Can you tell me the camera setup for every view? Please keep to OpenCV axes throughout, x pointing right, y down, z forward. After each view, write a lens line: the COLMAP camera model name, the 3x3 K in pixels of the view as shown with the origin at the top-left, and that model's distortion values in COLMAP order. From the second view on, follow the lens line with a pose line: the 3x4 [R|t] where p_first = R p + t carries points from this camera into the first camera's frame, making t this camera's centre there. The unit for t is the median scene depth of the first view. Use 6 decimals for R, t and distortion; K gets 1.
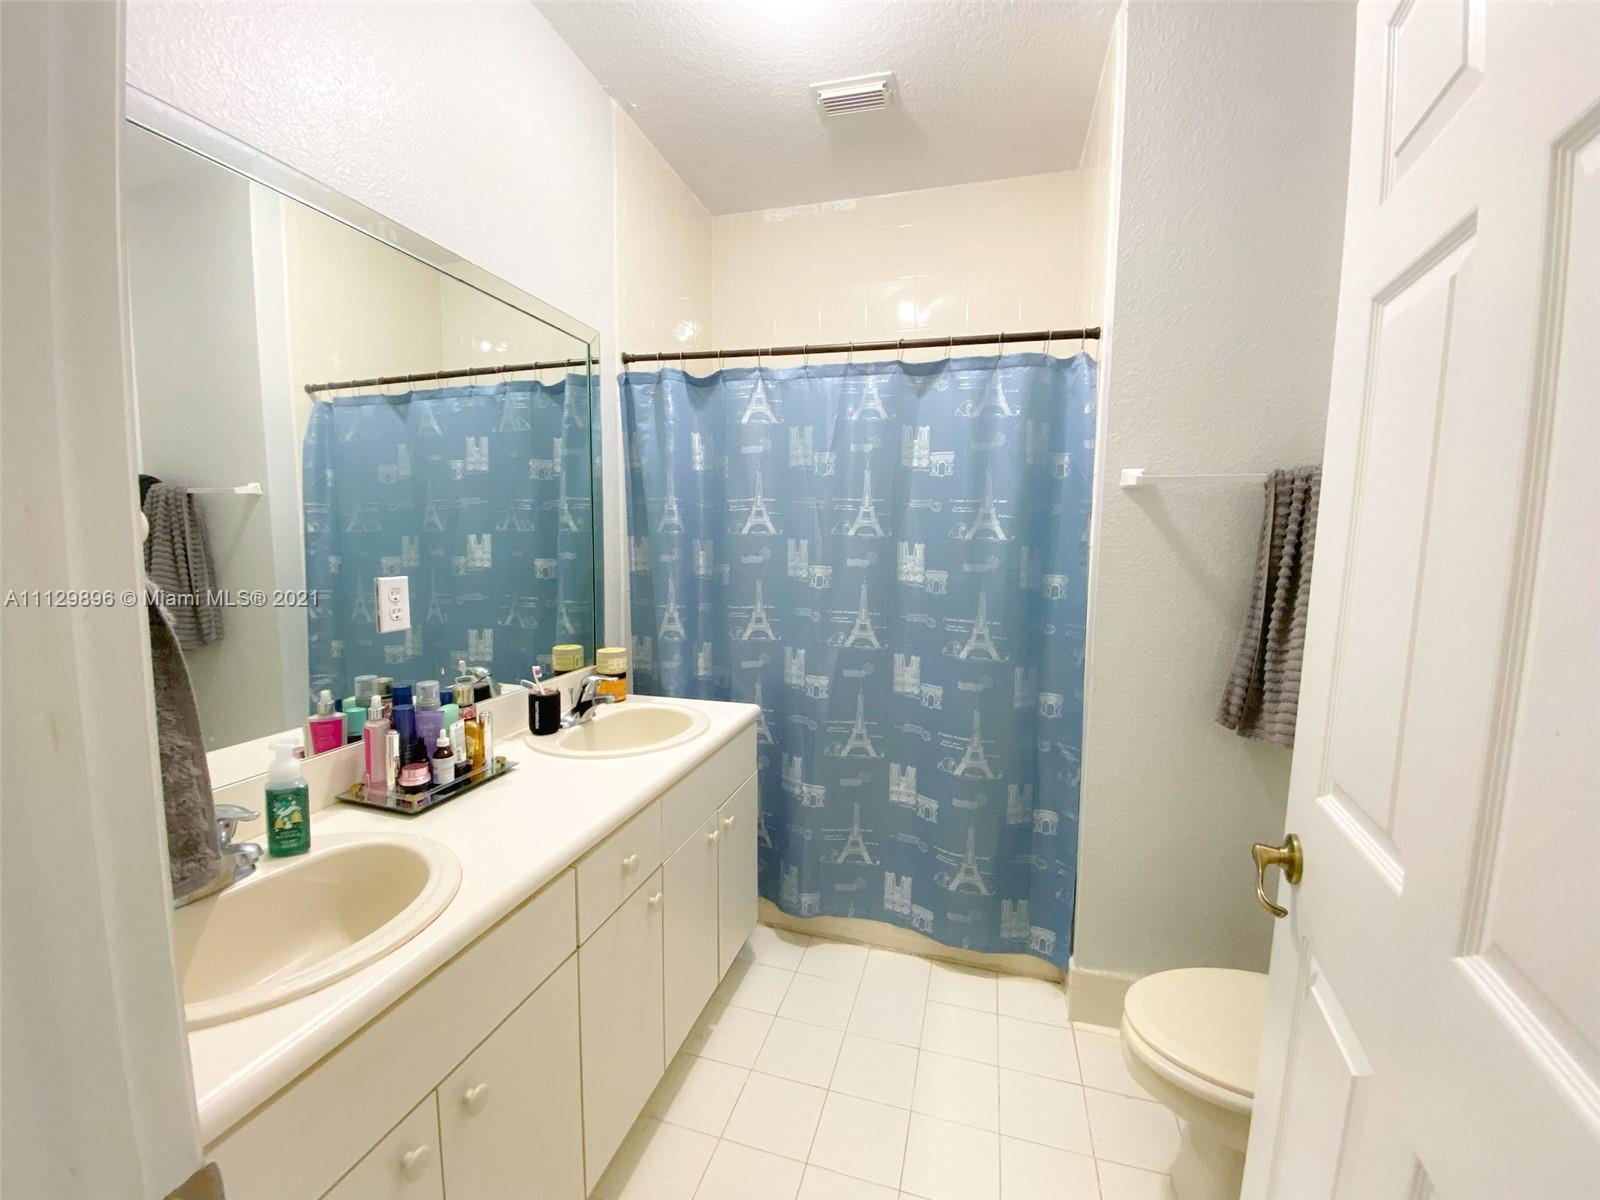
lens RADIAL K [[651.9, 0, 791.4], [0, 651.9, 600.7], [0, 0, 1]] dist [0.036069, -0.000180]
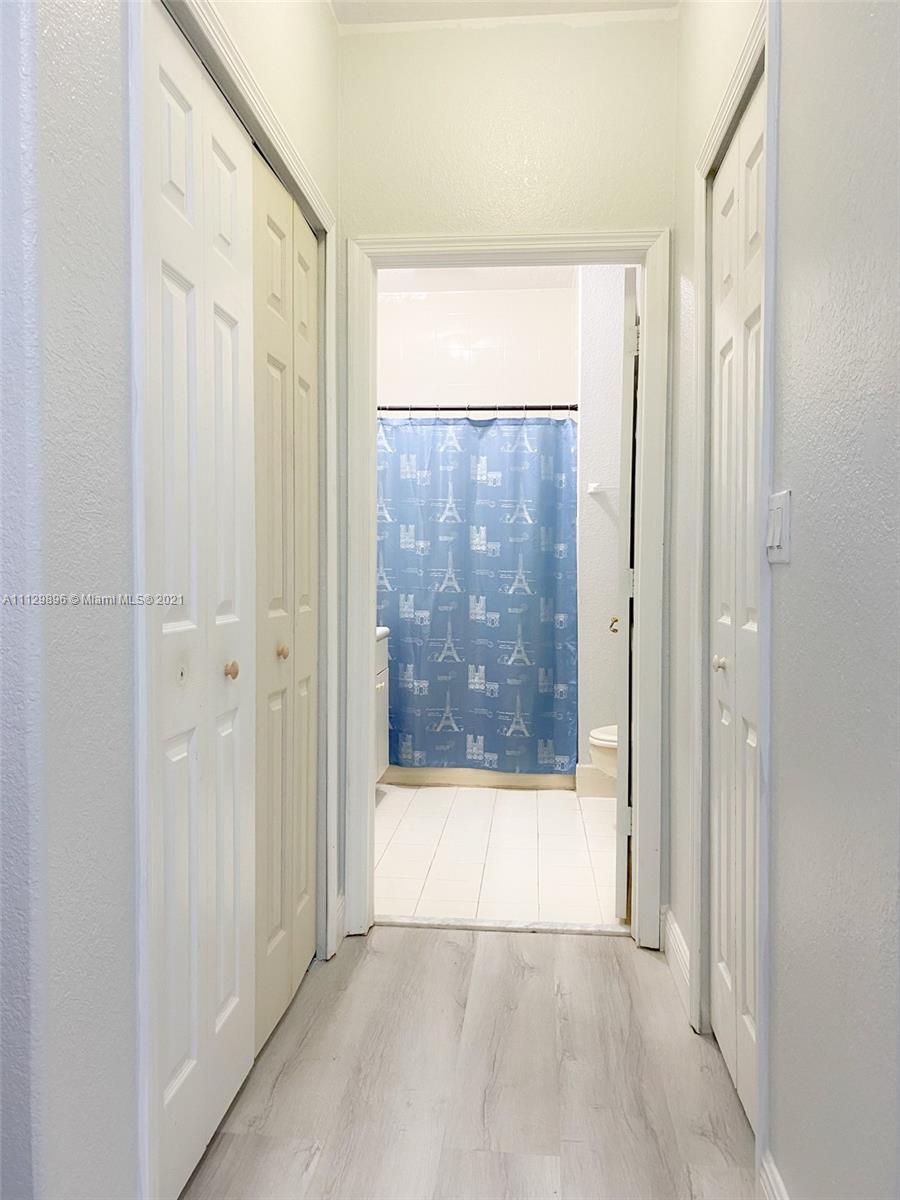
lens RADIAL K [[913.2, 0, 456.5], [0, 913.2, 600.9], [0, 0, 1]] dist [0.088549, 0.000405]
pose [[0.979989, -0.018529, 0.198189, -0.328078], [0.030603, 0.997846, -0.058030, 0.230680], [-0.196686, 0.062934, 0.978445, -1.226976]]
